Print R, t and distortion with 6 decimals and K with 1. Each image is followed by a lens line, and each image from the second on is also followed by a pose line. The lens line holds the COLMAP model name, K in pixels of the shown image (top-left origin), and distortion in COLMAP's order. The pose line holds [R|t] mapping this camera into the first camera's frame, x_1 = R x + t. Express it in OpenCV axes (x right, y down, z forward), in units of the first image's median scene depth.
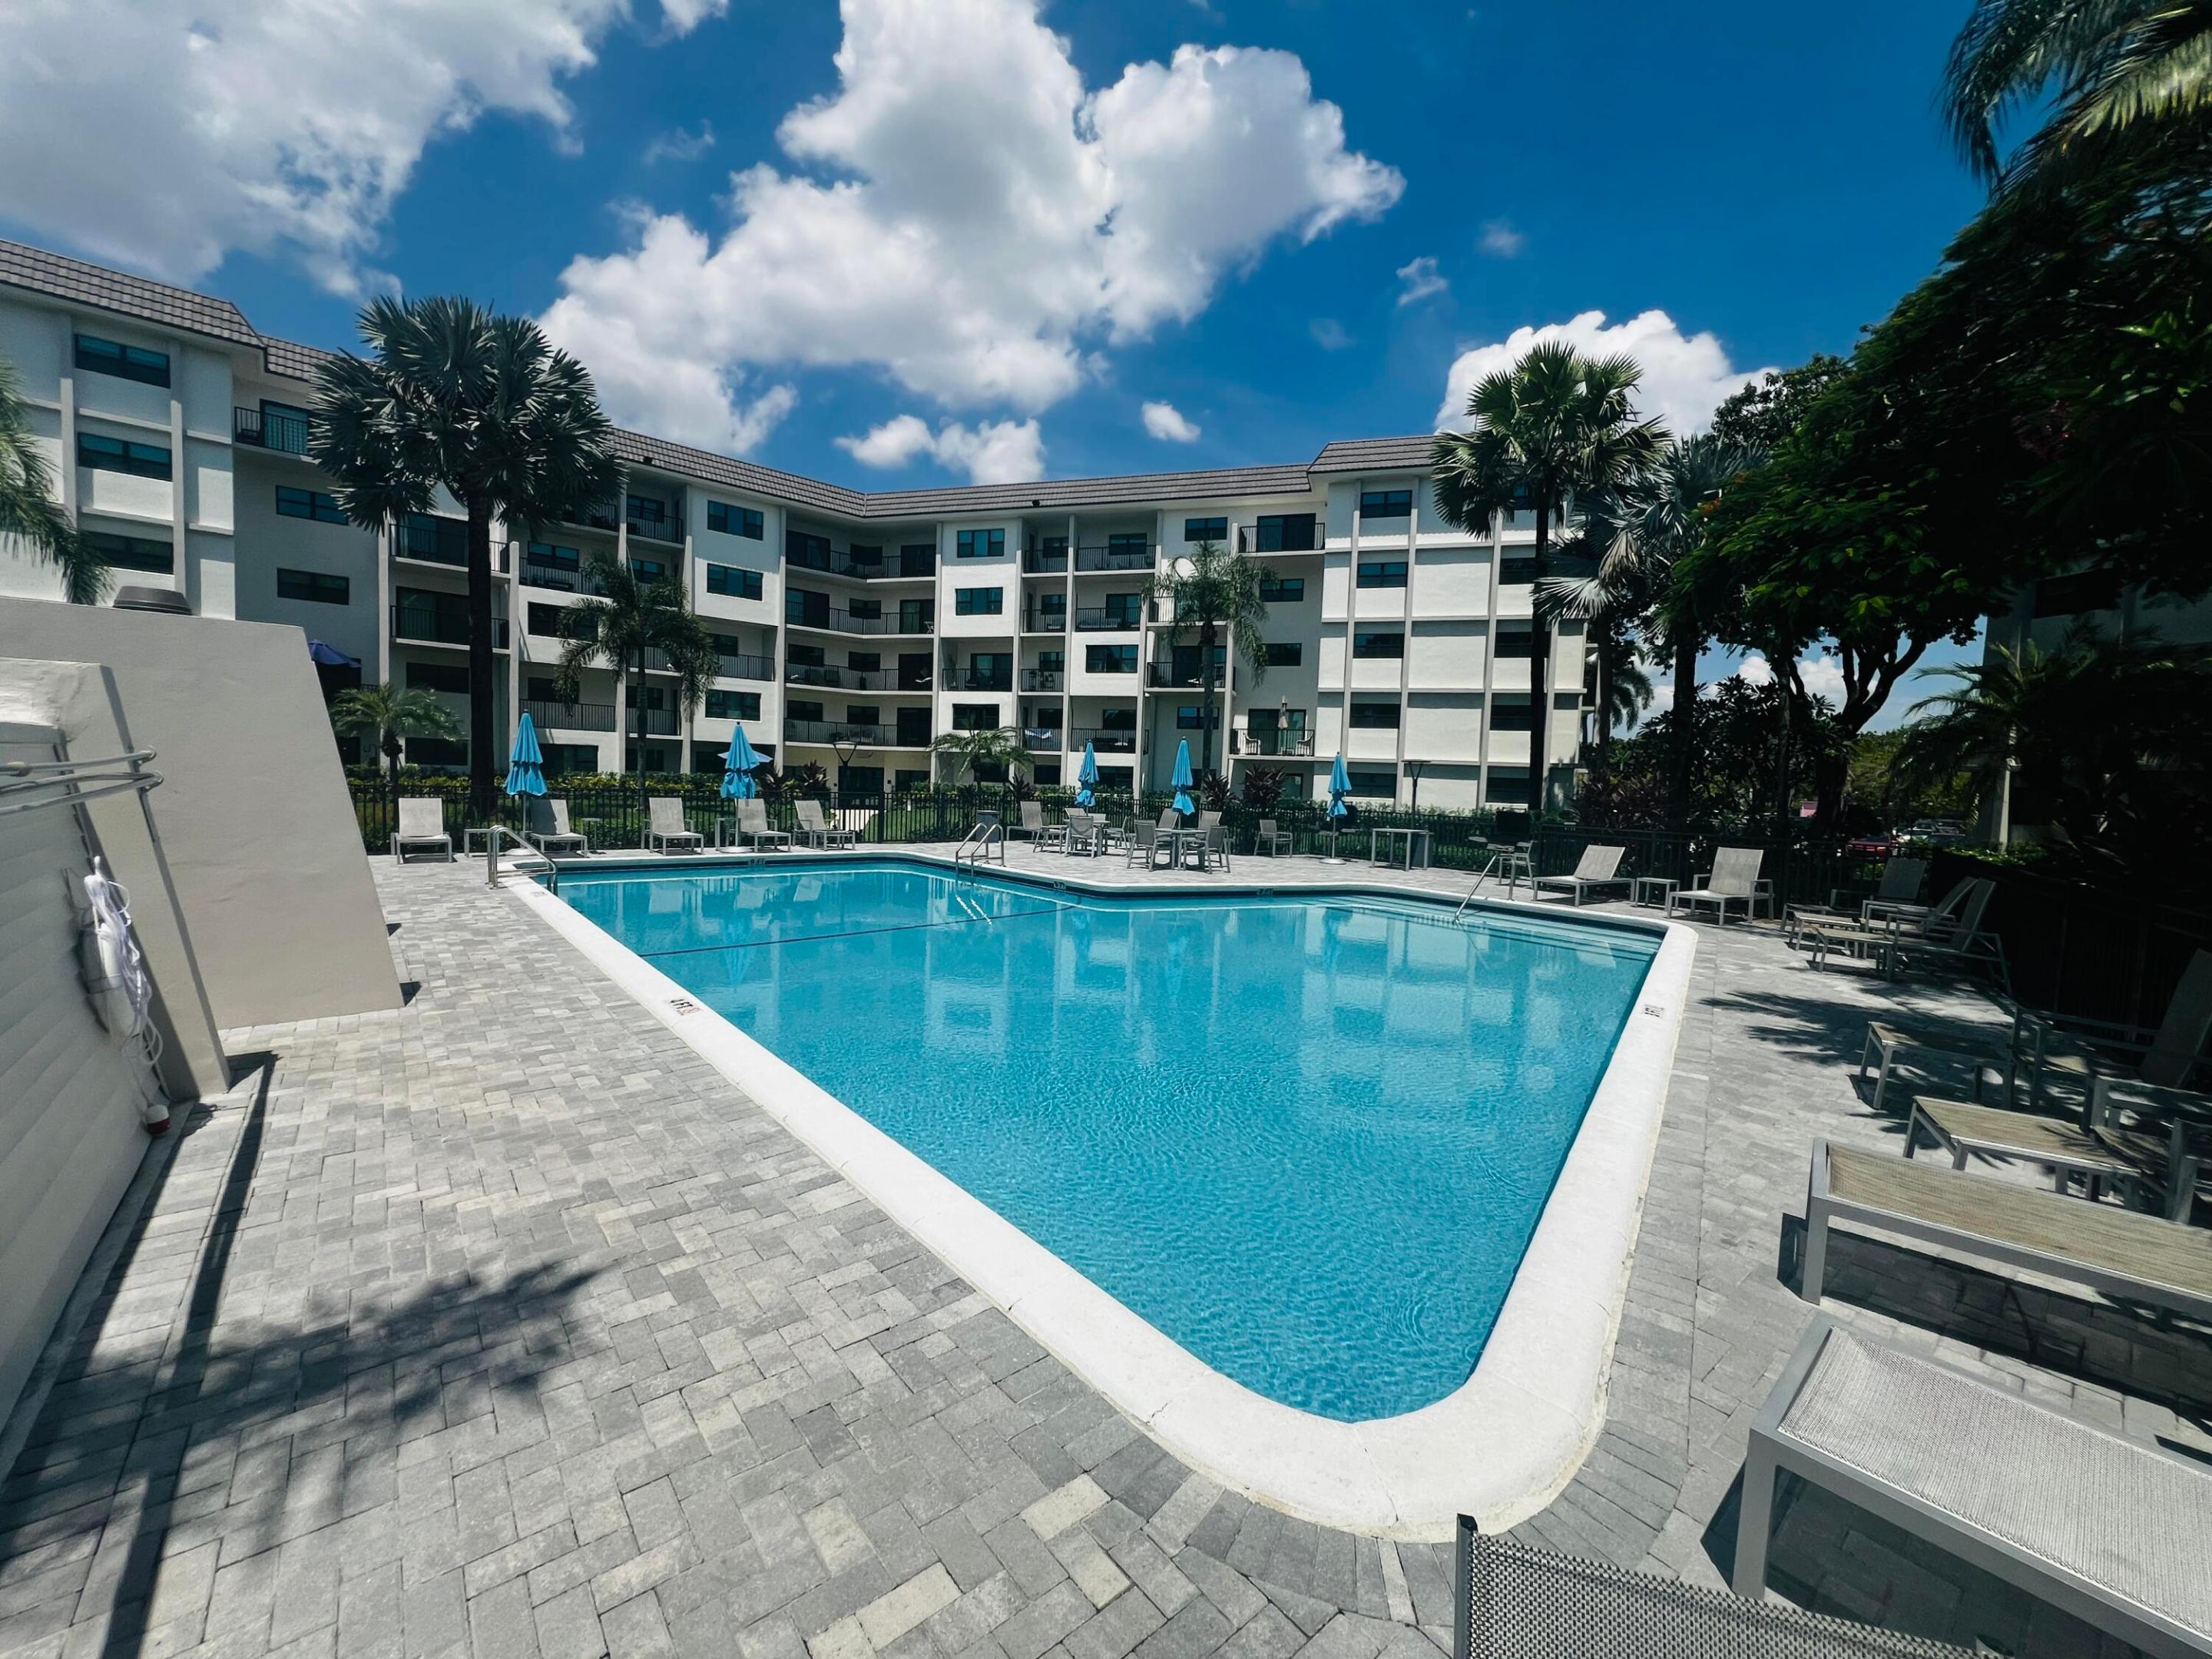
lens RADIAL K [[882.4, 0, 1094.4], [0, 882.4, 821.9], [0, 0, 1]] dist [-0.004648, 0.001115]
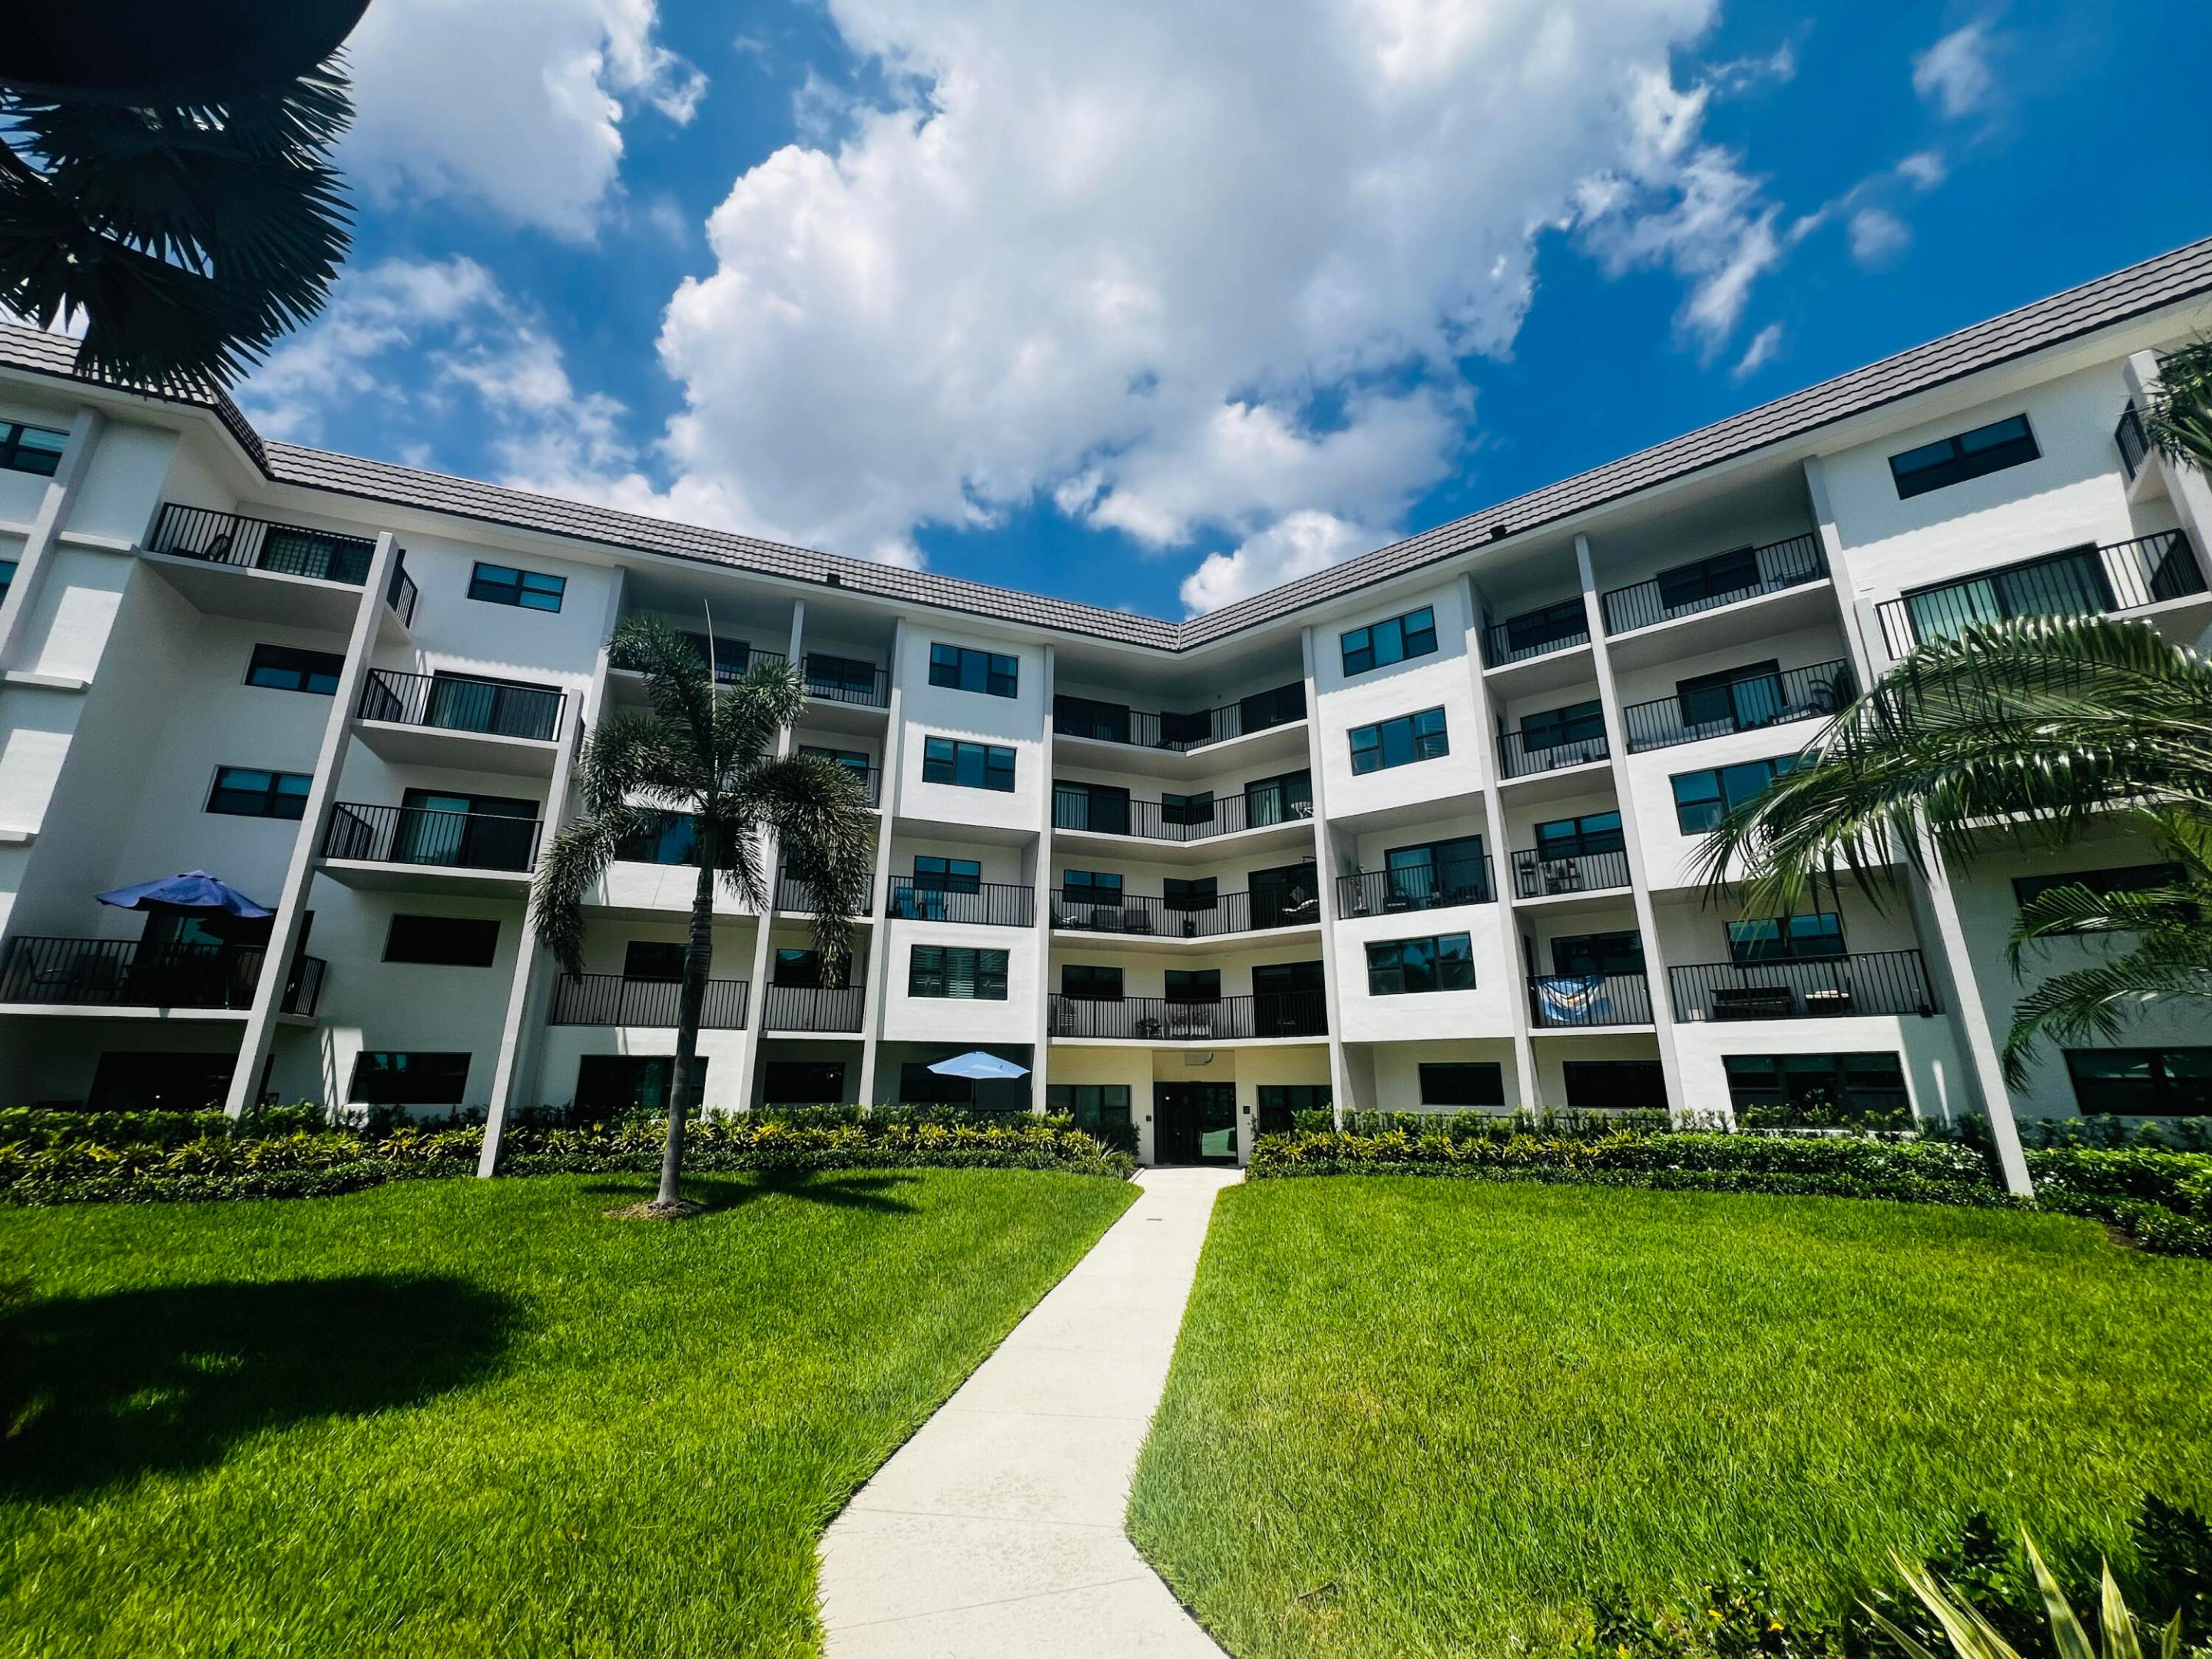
lens RADIAL K [[882.4, 0, 1099.6], [0, 882.4, 826.5], [0, 0, 1]] dist [-0.004648, 0.001115]
pose [[0.932992, -0.131705, -0.334932, -0.127933], [0.010685, 0.940360, -0.340012, -0.029381], [0.359738, 0.313650, 0.878756, 0.500267]]
